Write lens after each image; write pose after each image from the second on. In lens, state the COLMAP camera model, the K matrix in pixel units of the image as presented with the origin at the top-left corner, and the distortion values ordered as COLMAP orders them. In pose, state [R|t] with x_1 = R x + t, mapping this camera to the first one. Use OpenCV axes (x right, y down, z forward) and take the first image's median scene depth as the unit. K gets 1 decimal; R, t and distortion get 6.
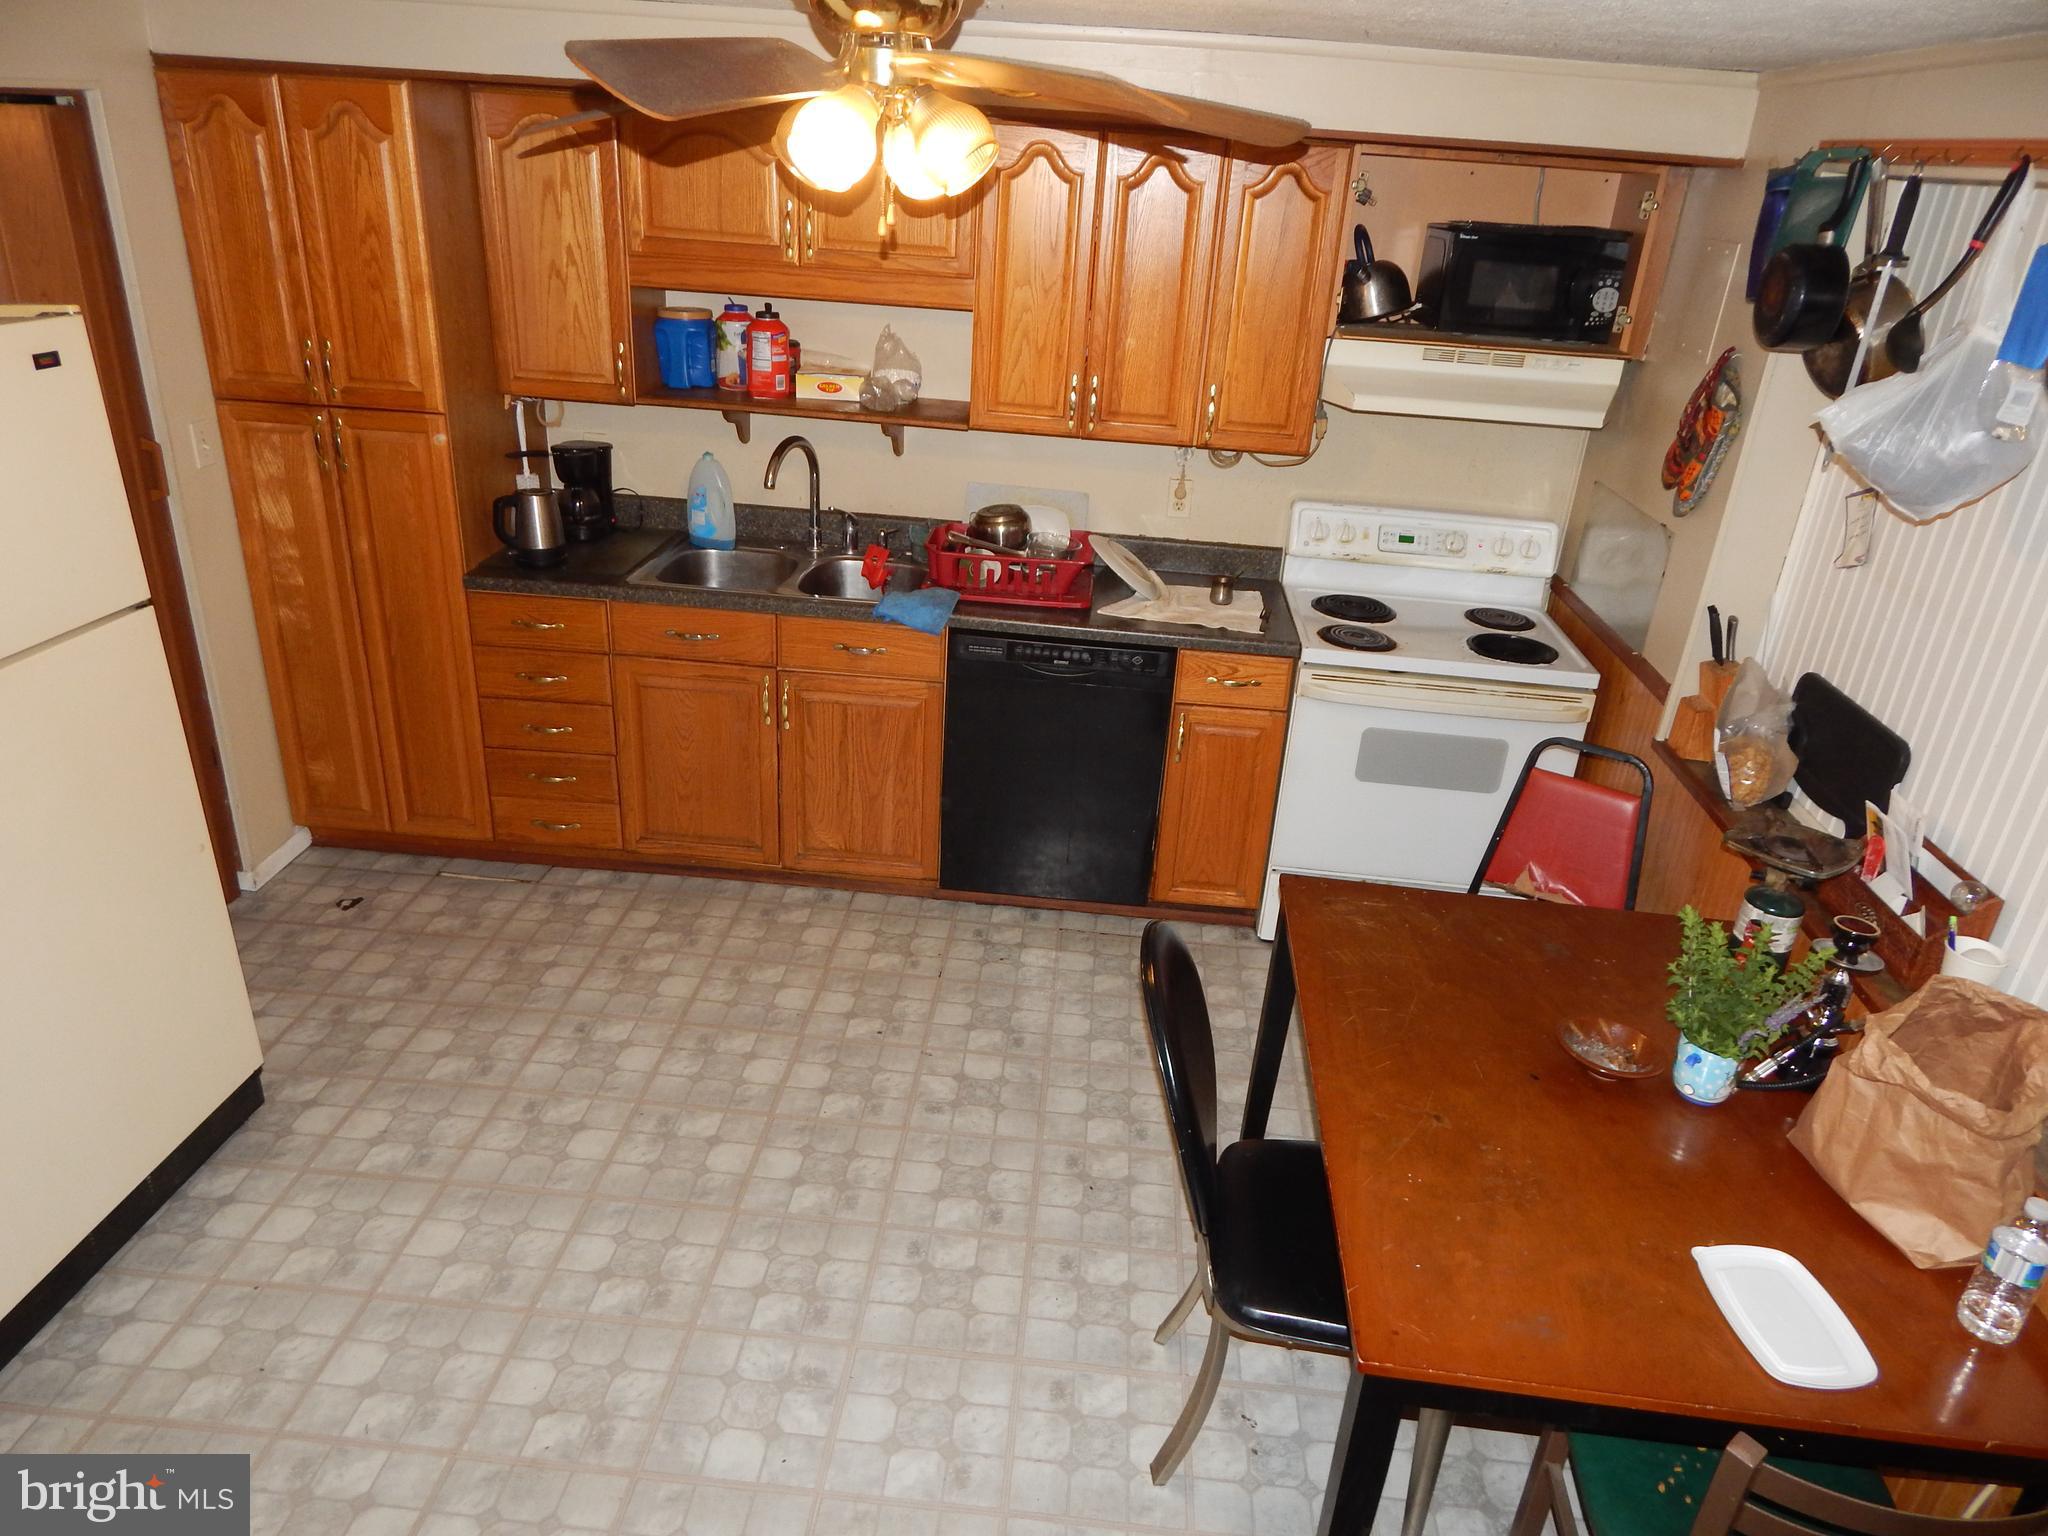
lens RADIAL K [[1346.1, 0, 1024.0], [0, 1346.1, 768.0], [0, 0, 1]] dist [0.002030, -0.003776]
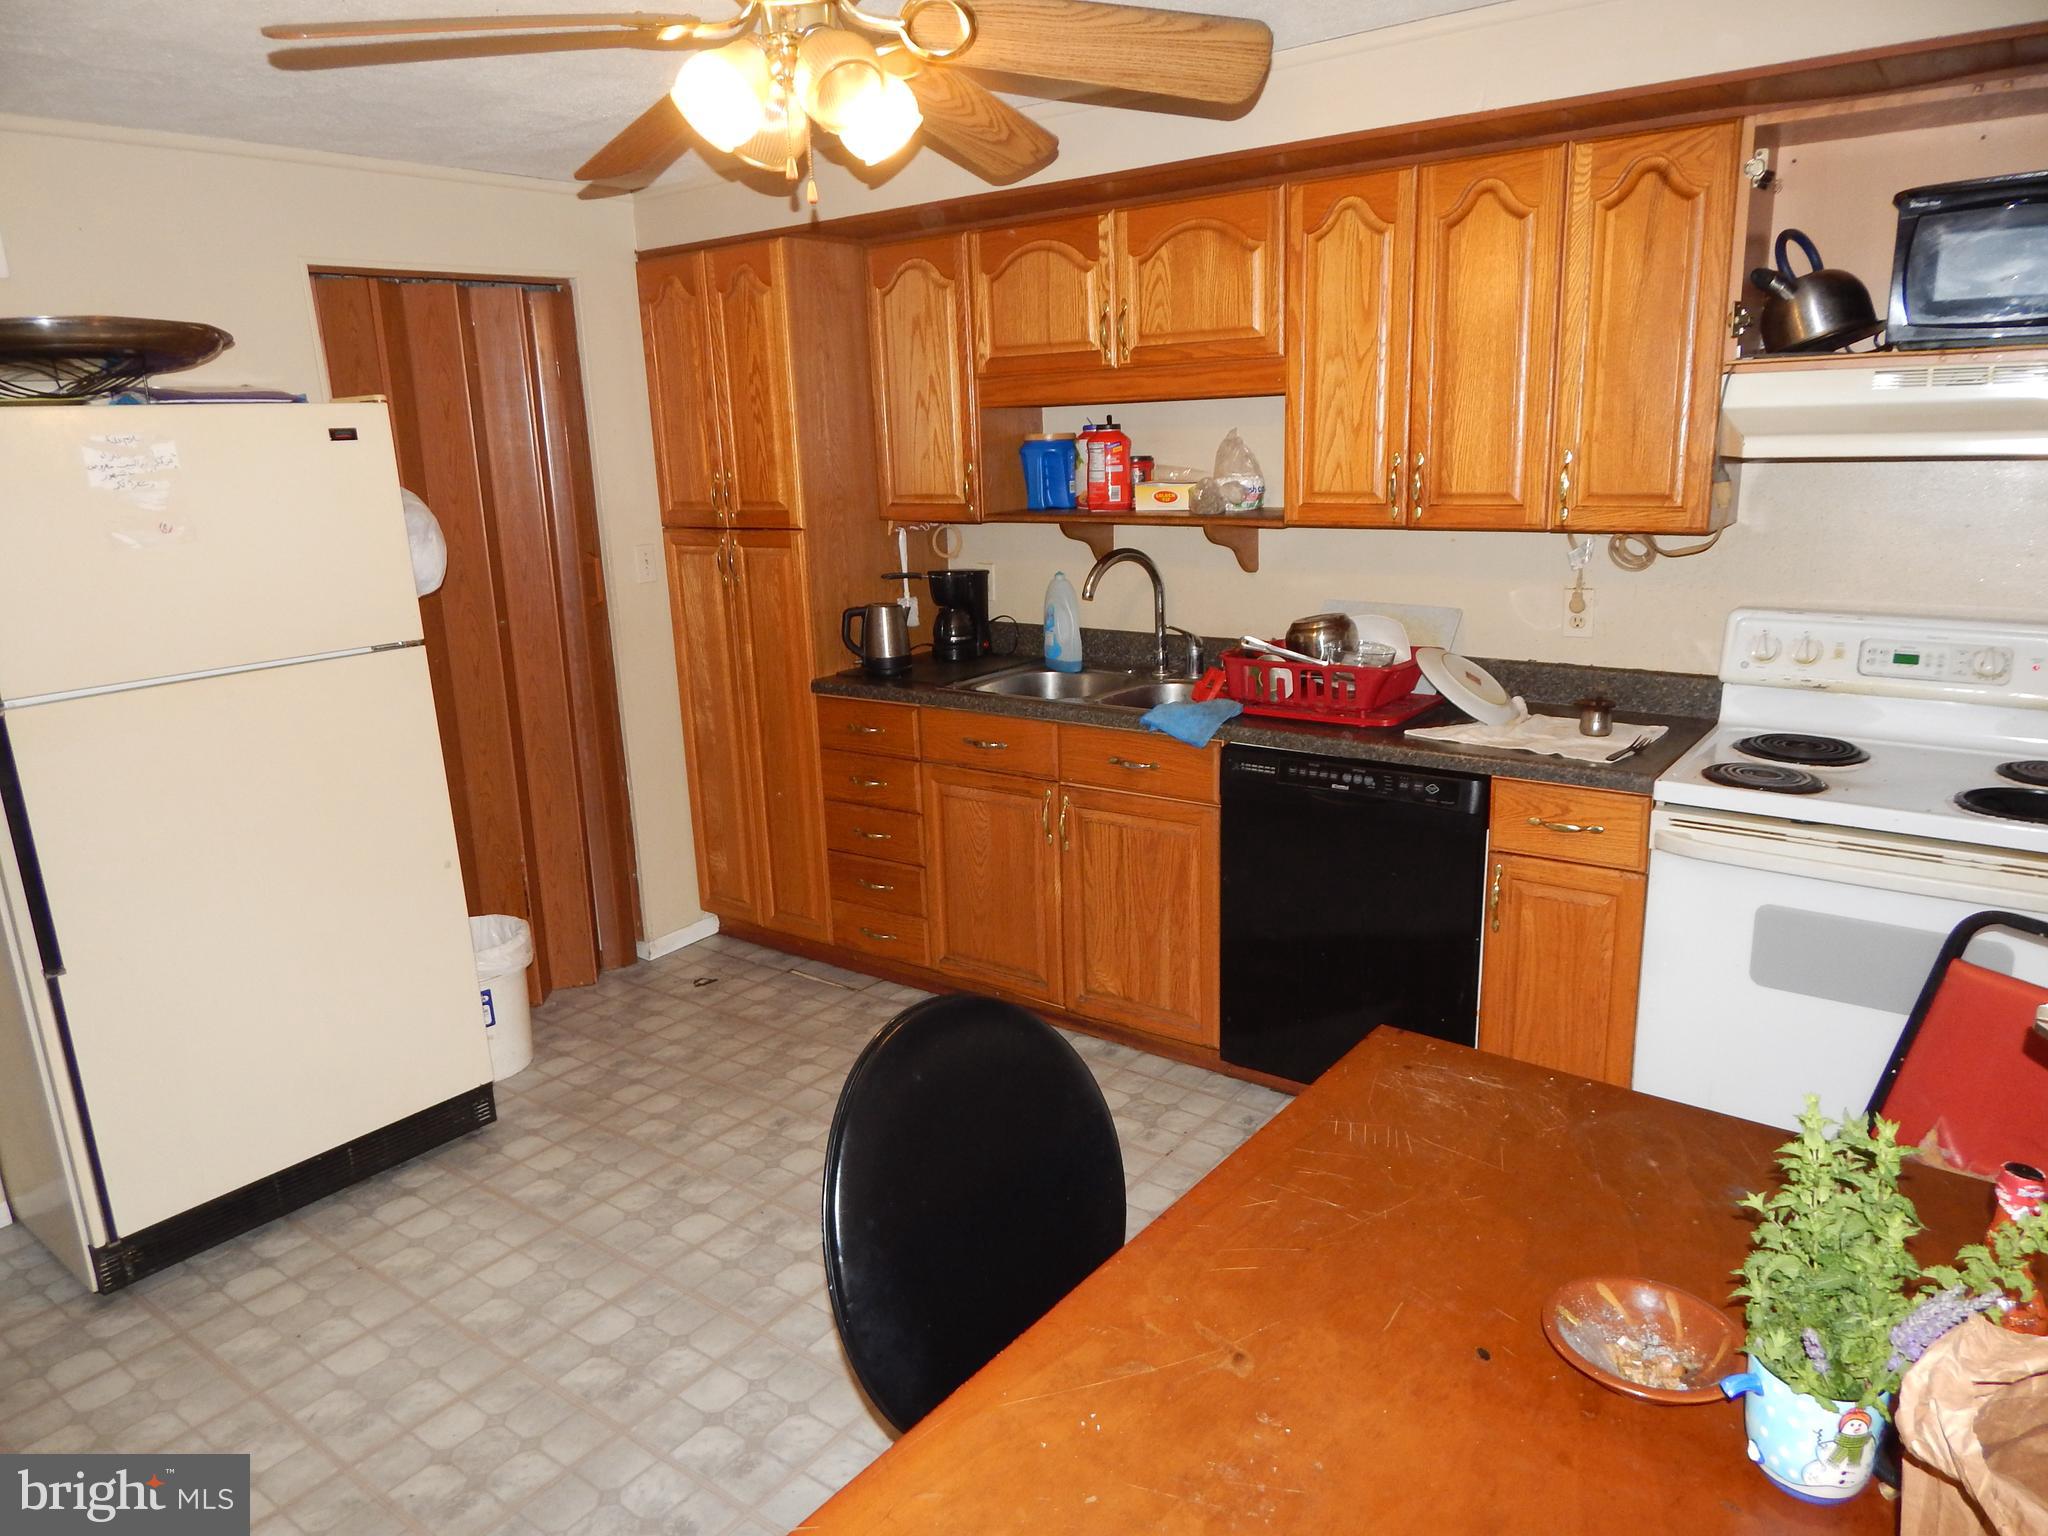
lens RADIAL K [[1346.1, 0, 1024.0], [0, 1346.1, 768.0], [0, 0, 1]] dist [0.002030, -0.003776]
pose [[0.842480, 0.045043, -0.536841, 0.297847], [-0.144102, 0.979029, -0.144000, 0.053880], [0.519097, 0.198678, 0.831303, 0.216818]]
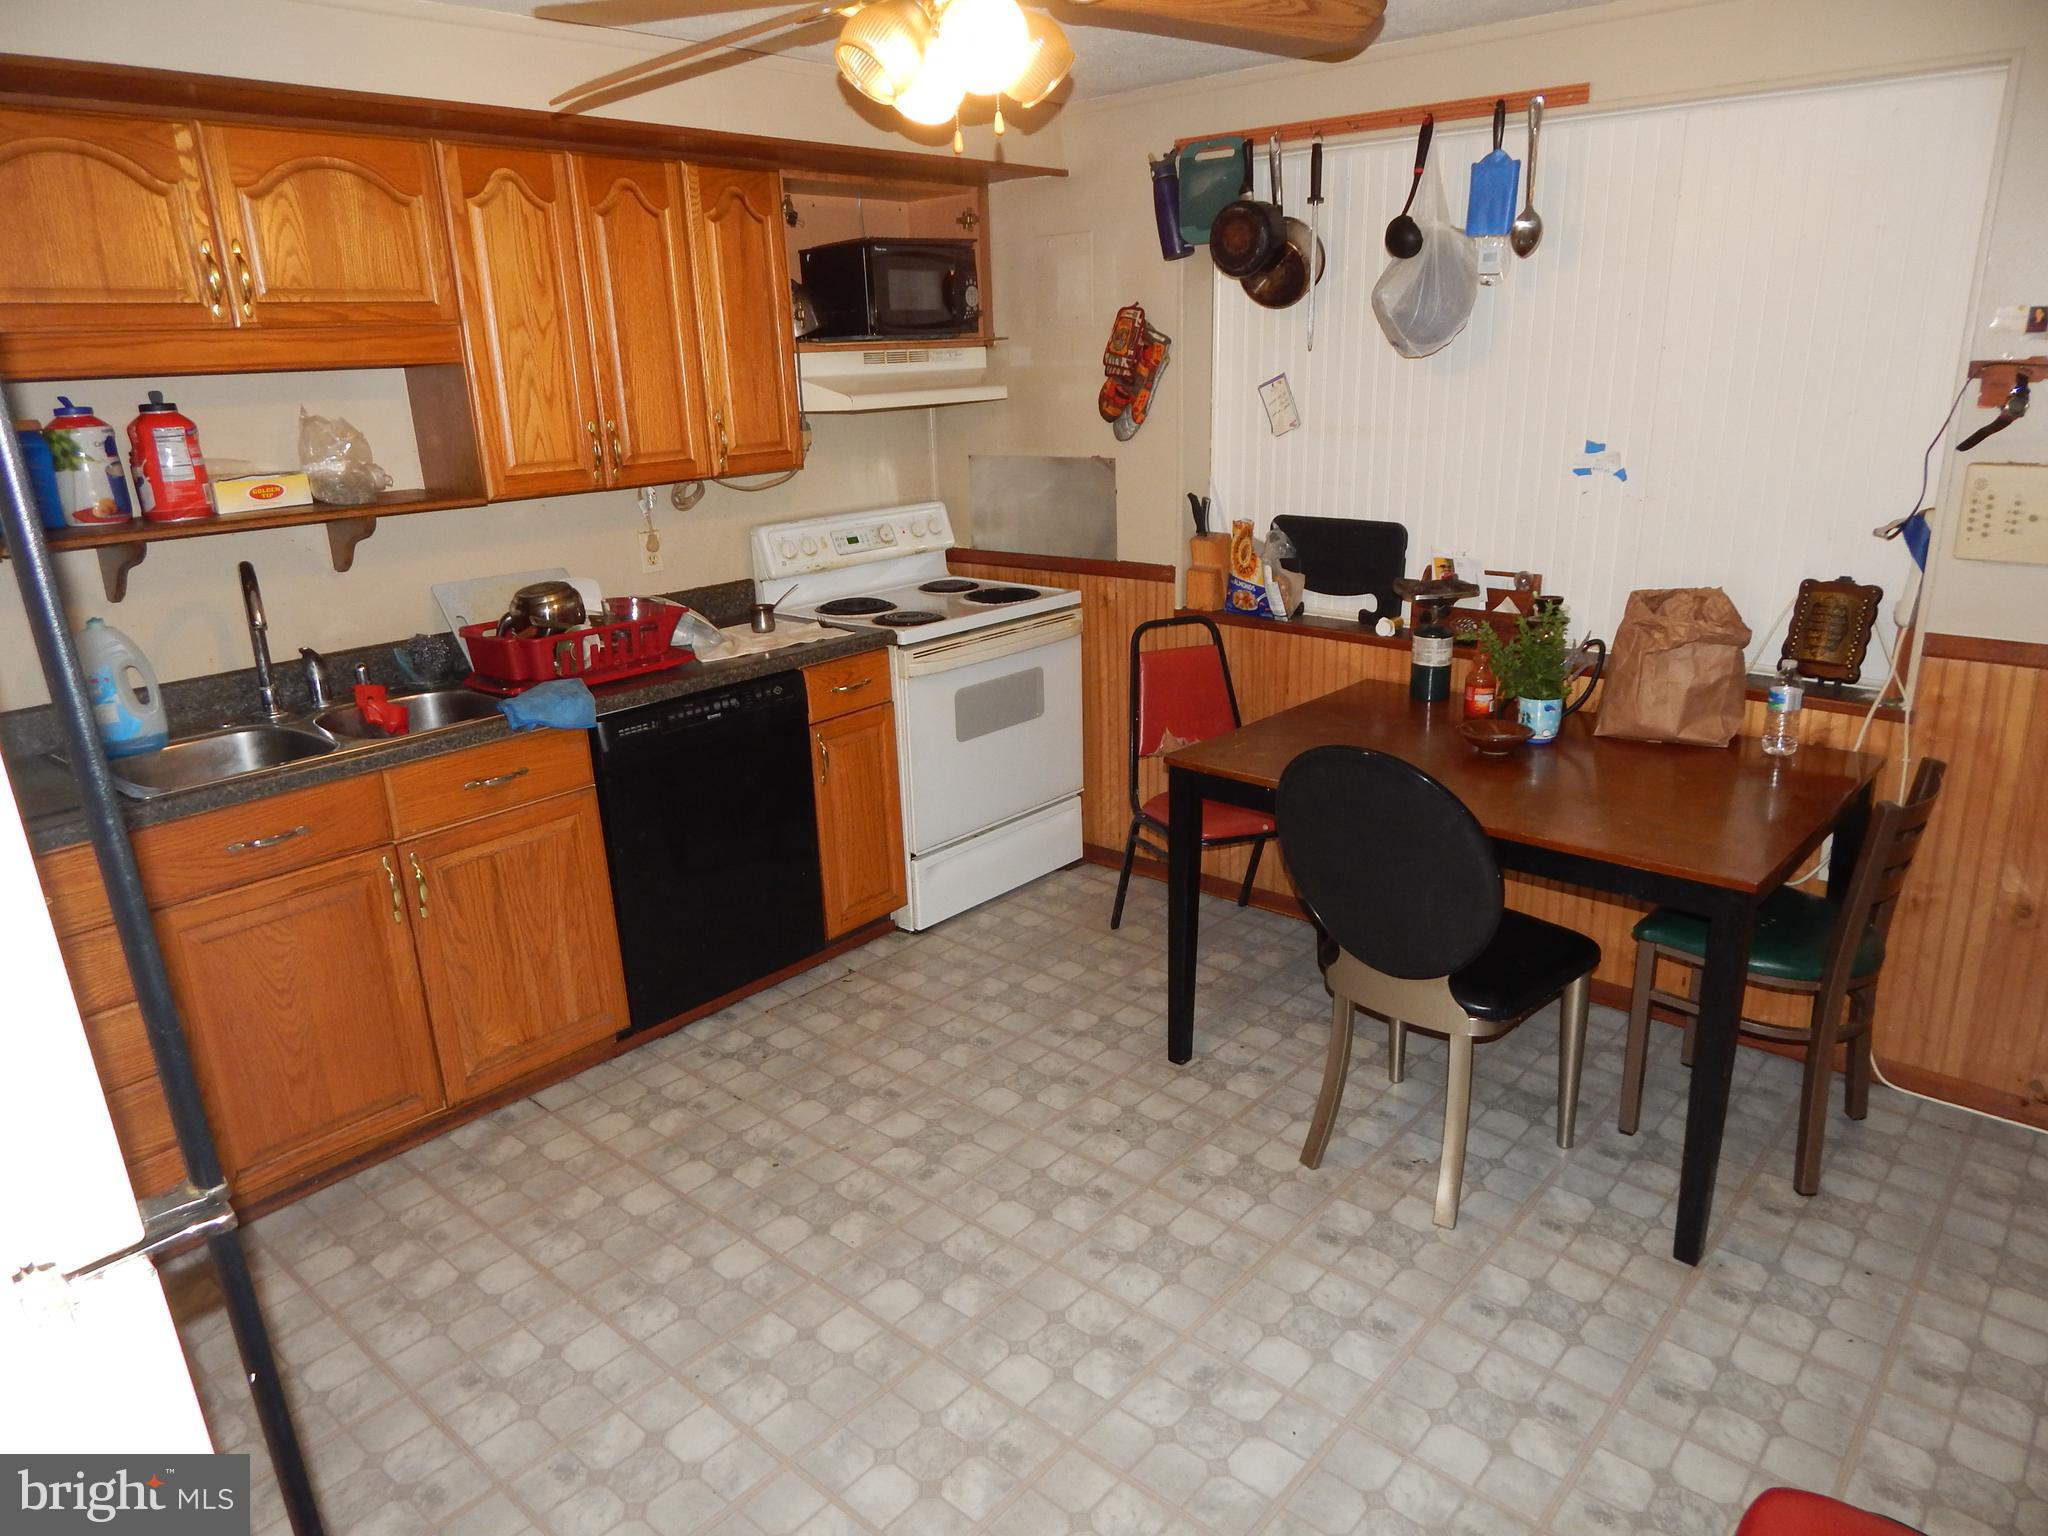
lens RADIAL K [[1353.2, 0, 1024.0], [0, 1353.2, 768.0], [0, 0, 1]] dist [0.003659, 0.002770]
pose [[0.603323, -0.315025, 0.732639, -0.517541], [0.395519, 0.915928, 0.068130, -0.025520], [-0.692507, 0.248668, 0.677199, 0.239549]]
